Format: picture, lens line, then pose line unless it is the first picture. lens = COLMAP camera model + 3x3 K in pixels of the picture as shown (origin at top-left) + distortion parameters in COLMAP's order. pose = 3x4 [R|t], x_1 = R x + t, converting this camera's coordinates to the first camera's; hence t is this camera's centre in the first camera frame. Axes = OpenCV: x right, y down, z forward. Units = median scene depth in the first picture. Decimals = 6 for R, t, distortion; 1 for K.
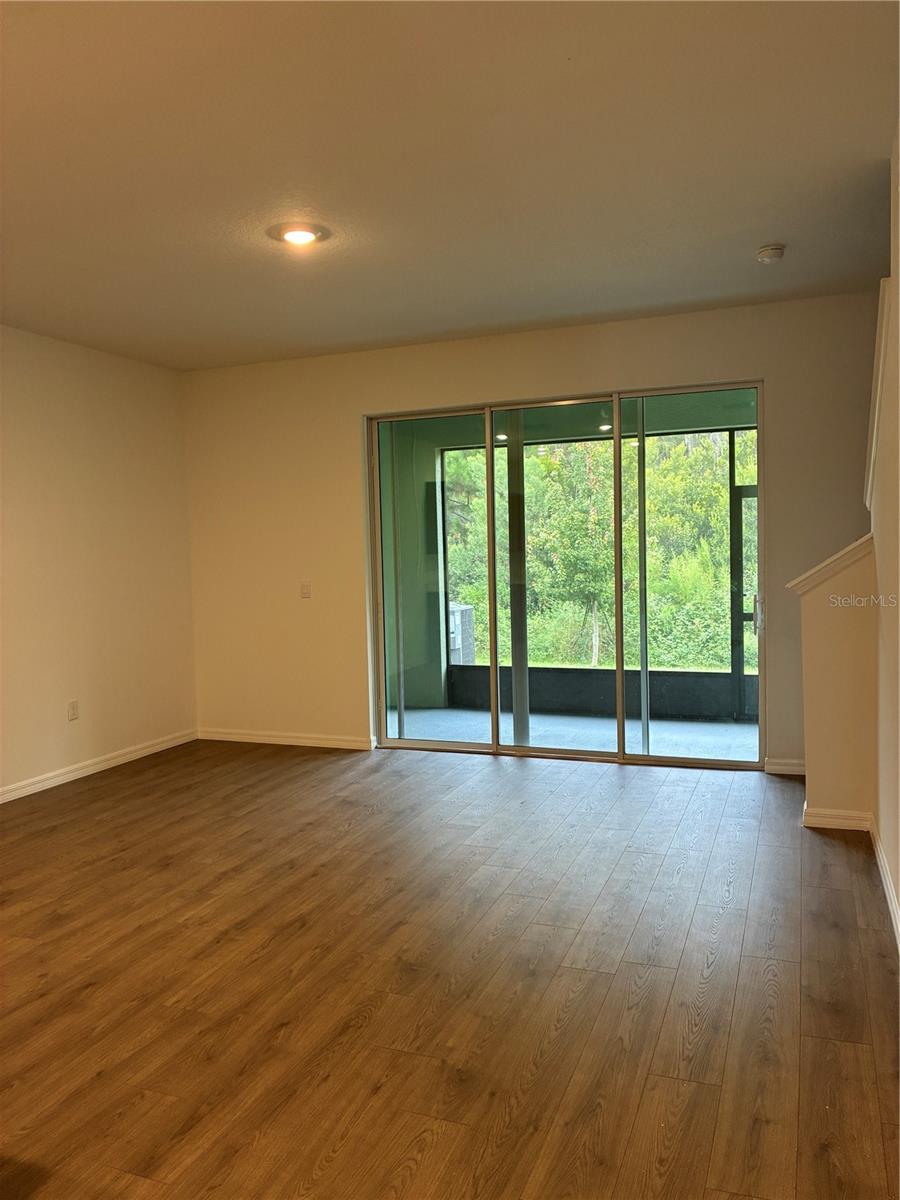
lens RADIAL K [[912.0, 0, 445.0], [0, 912.0, 592.7], [0, 0, 1]] dist [0.037284, -0.032344]
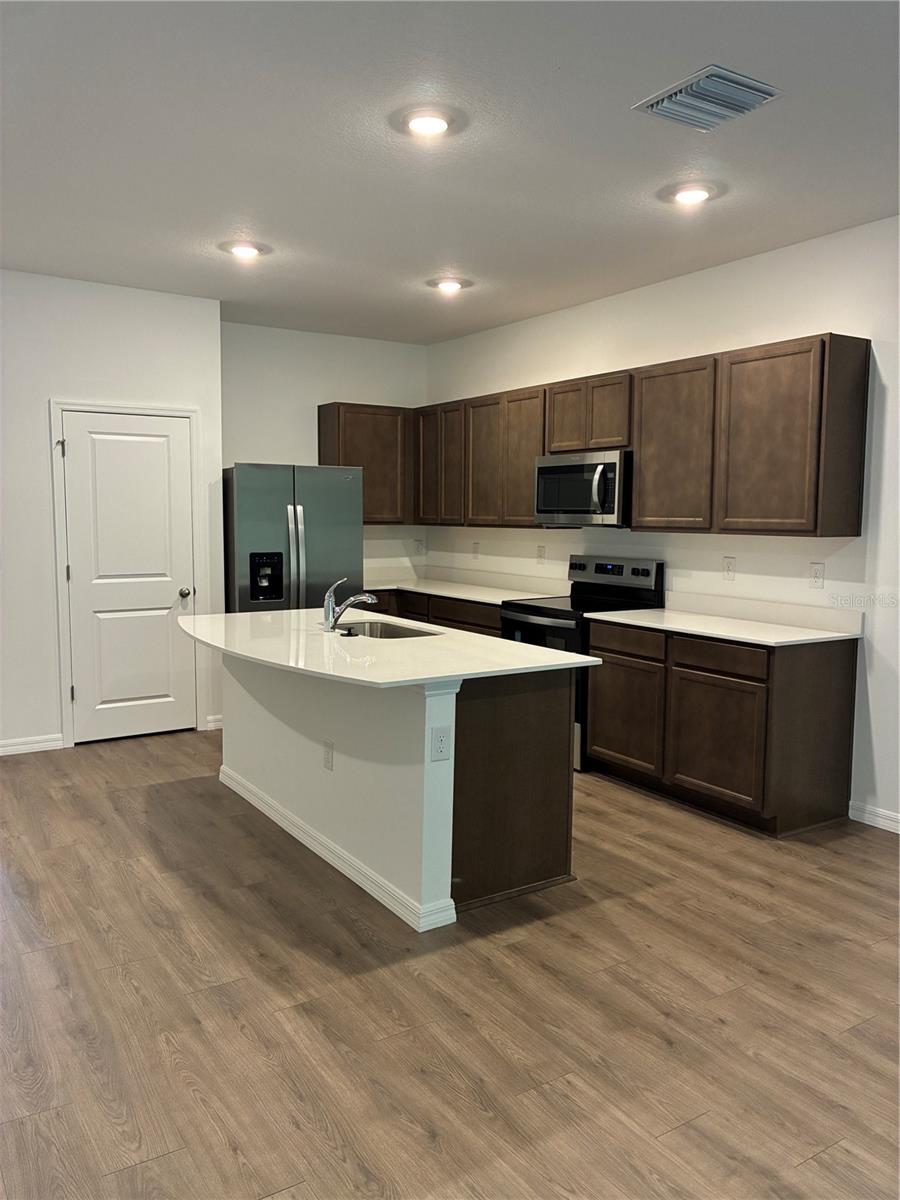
lens RADIAL K [[912.0, 0, 445.0], [0, 912.0, 592.7], [0, 0, 1]] dist [0.037284, -0.032344]
pose [[-0.590706, 0.093270, -0.801478, 0.308986], [-0.032328, 0.989764, 0.139007, -0.072311], [0.806239, 0.108023, -0.581644, 1.088871]]
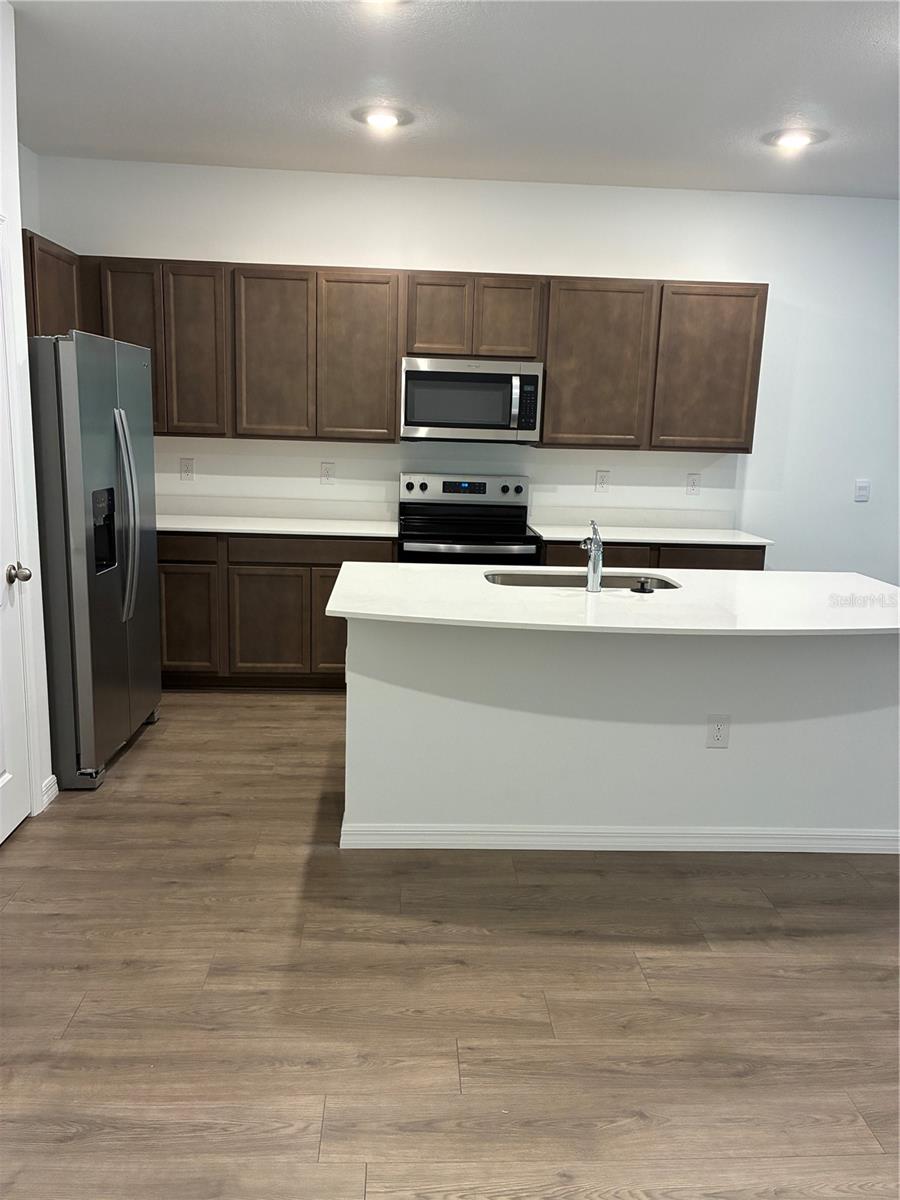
lens RADIAL K [[923.4, 0, 447.2], [0, 923.4, 591.3], [0, 0, 1]] dist [0.028734, -0.003873]
pose [[0.410559, 0.203263, -0.888890, 0.223314], [-0.087654, 0.979121, 0.183411, -0.010421], [0.907611, 0.002614, 0.419804, -0.229513]]
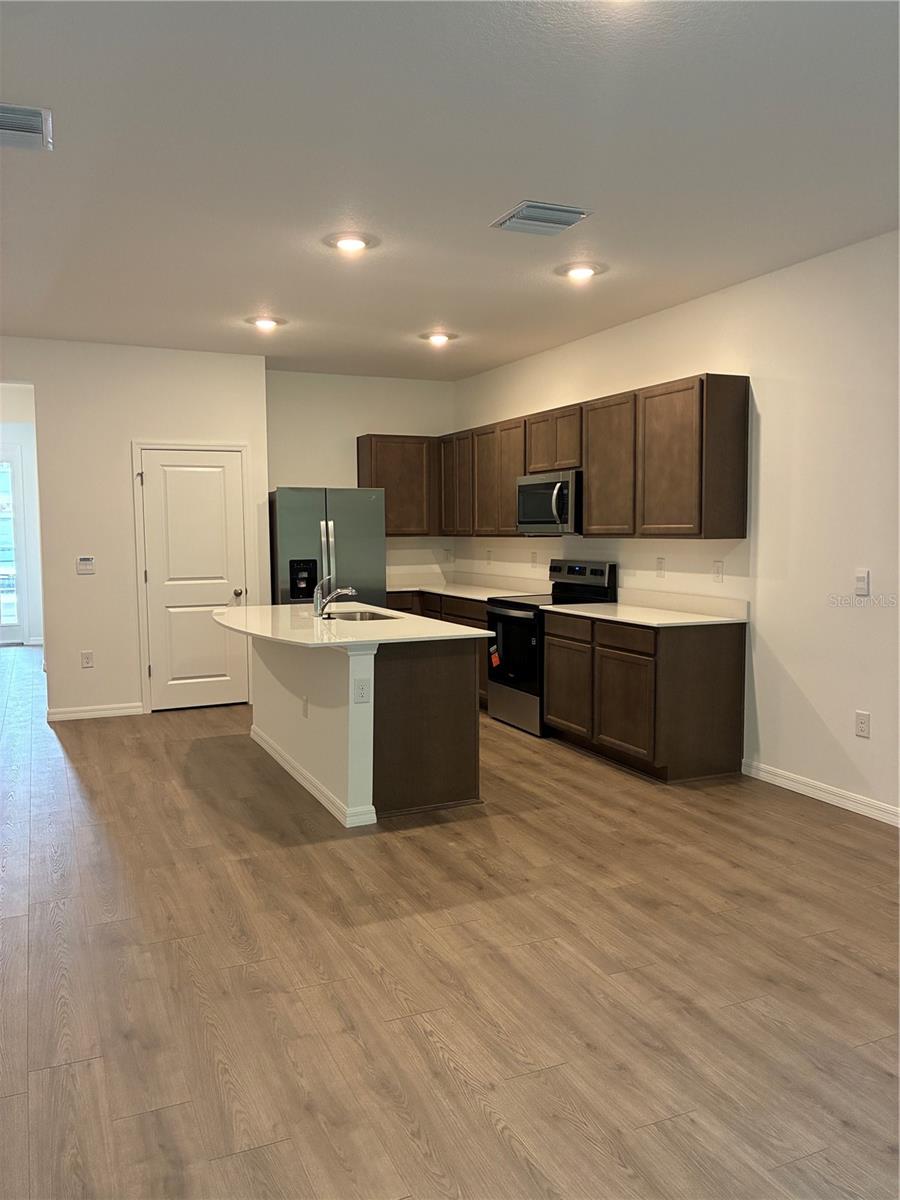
lens RADIAL K [[916.8, 0, 436.2], [0, 916.8, 600.4], [0, 0, 1]] dist [0.037661, -0.008741]
pose [[-0.707616, 0.086762, -0.701250, 0.392585], [-0.009715, 0.991145, 0.132432, -0.086774], [0.706530, 0.100523, -0.700507, 1.501039]]
